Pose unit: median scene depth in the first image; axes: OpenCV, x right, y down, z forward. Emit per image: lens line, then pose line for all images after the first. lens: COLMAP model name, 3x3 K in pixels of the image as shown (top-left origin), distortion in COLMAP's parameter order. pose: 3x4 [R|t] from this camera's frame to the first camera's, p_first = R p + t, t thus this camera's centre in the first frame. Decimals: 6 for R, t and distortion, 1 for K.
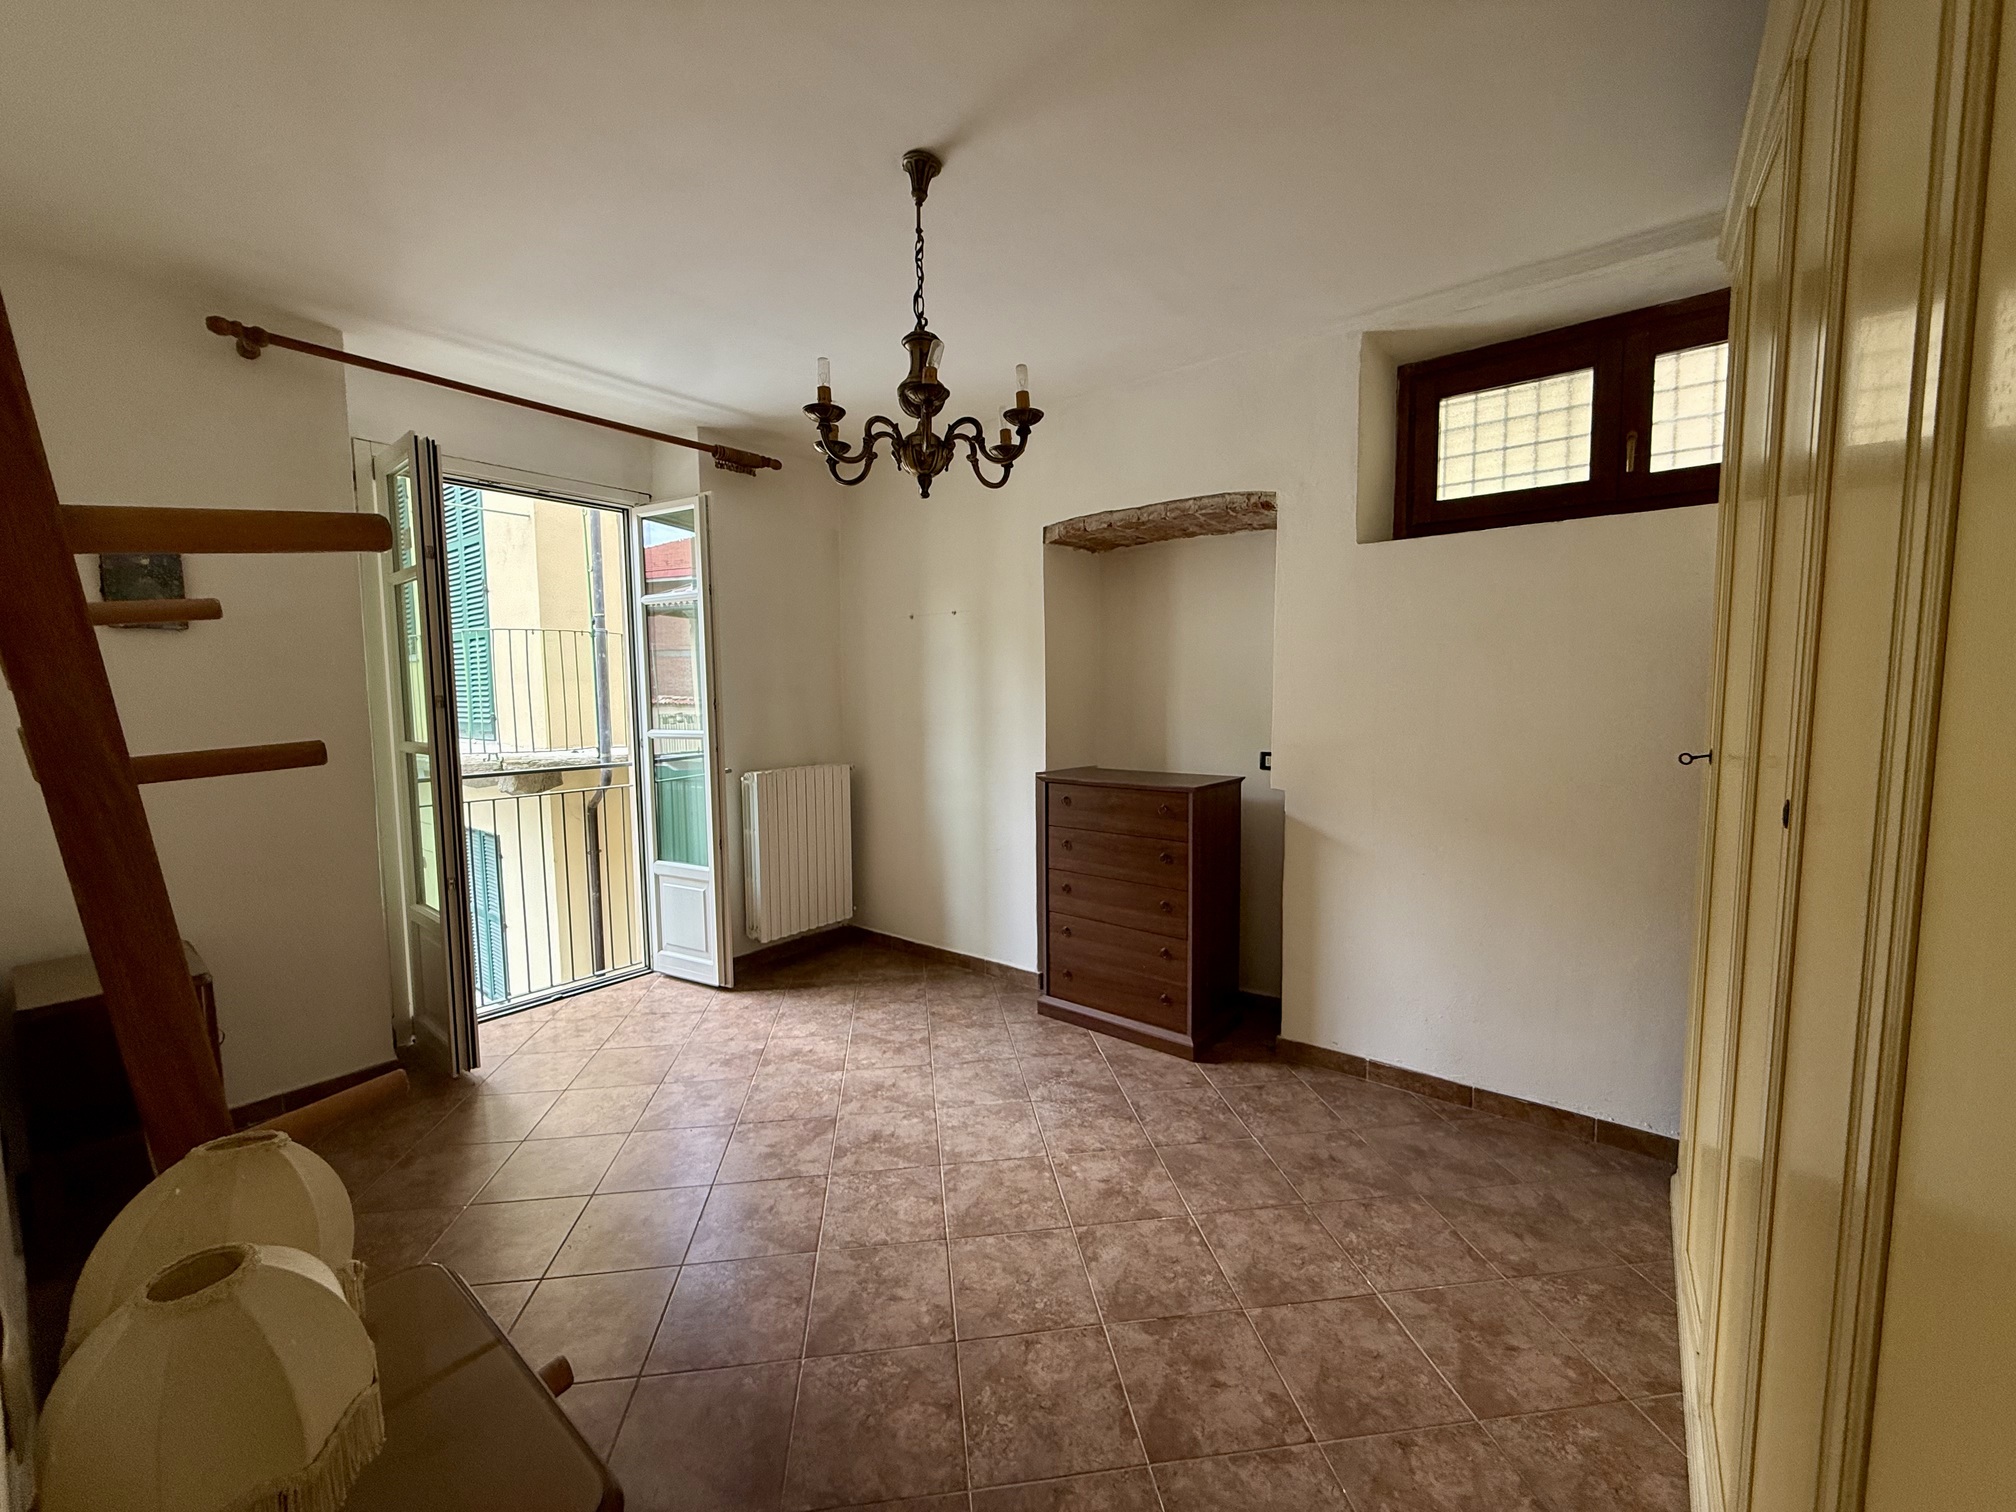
lens RADIAL K [[793.5, 0, 994.0], [0, 793.5, 757.5], [0, 0, 1]] dist [-0.000300, 0.000014]
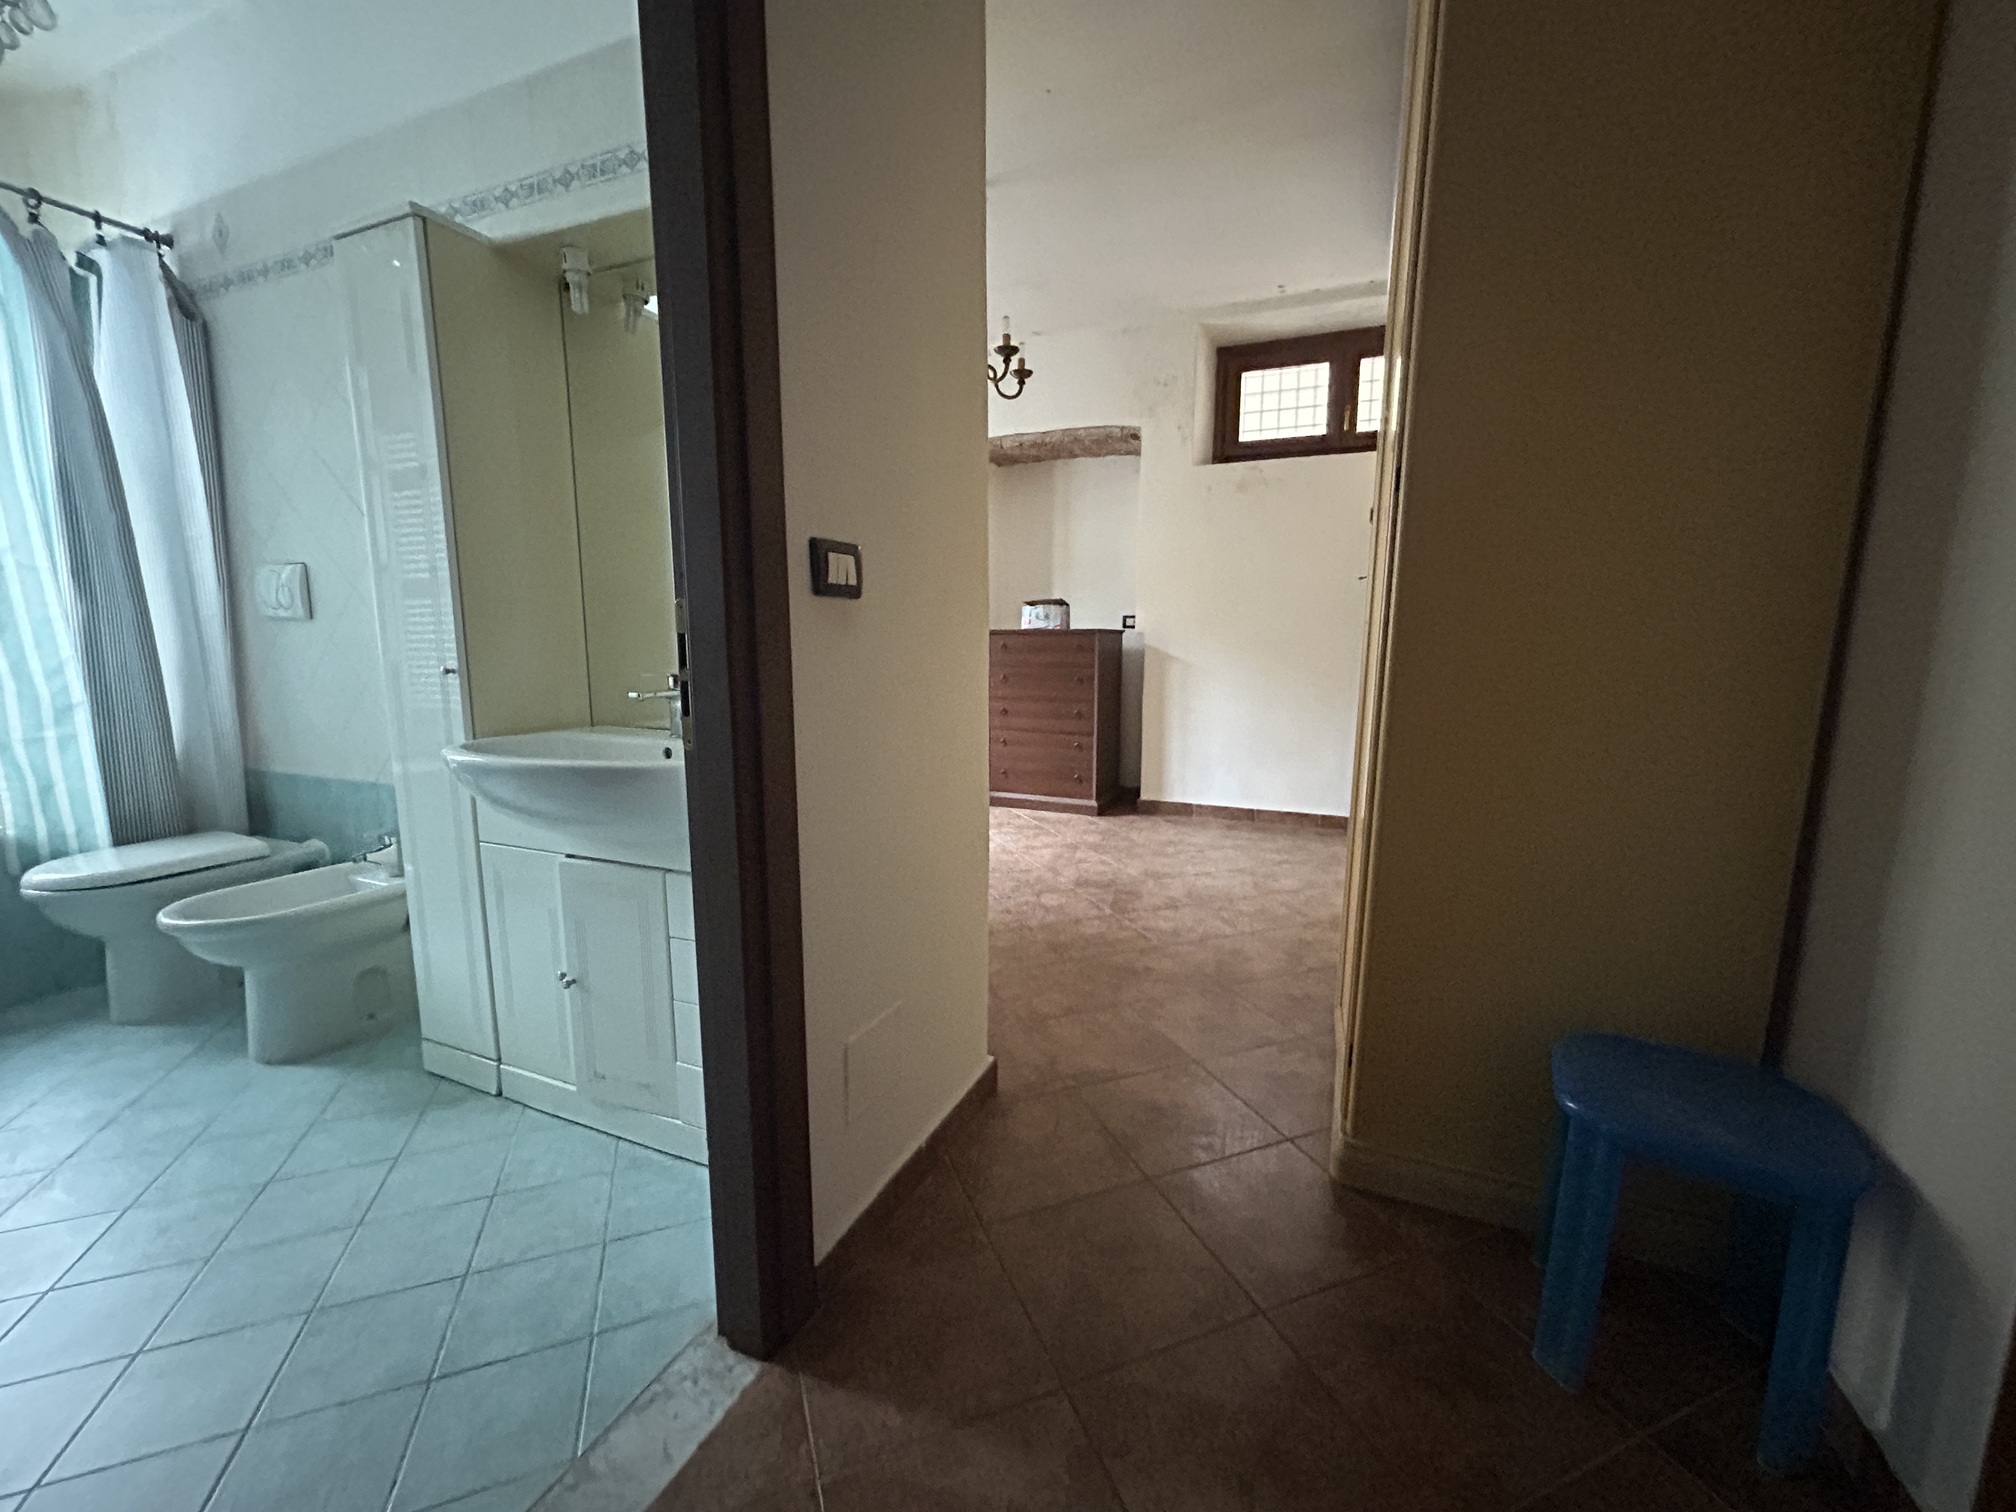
lens RADIAL K [[820.5, 0, 999.6], [0, 820.5, 767.4], [0, 0, 1]] dist [0.011336, 0.000080]
pose [[0.967878, -0.024853, 0.250187, -0.308150], [0.007216, 0.997438, 0.071166, 0.191681], [-0.251315, -0.067075, 0.965578, -0.467854]]
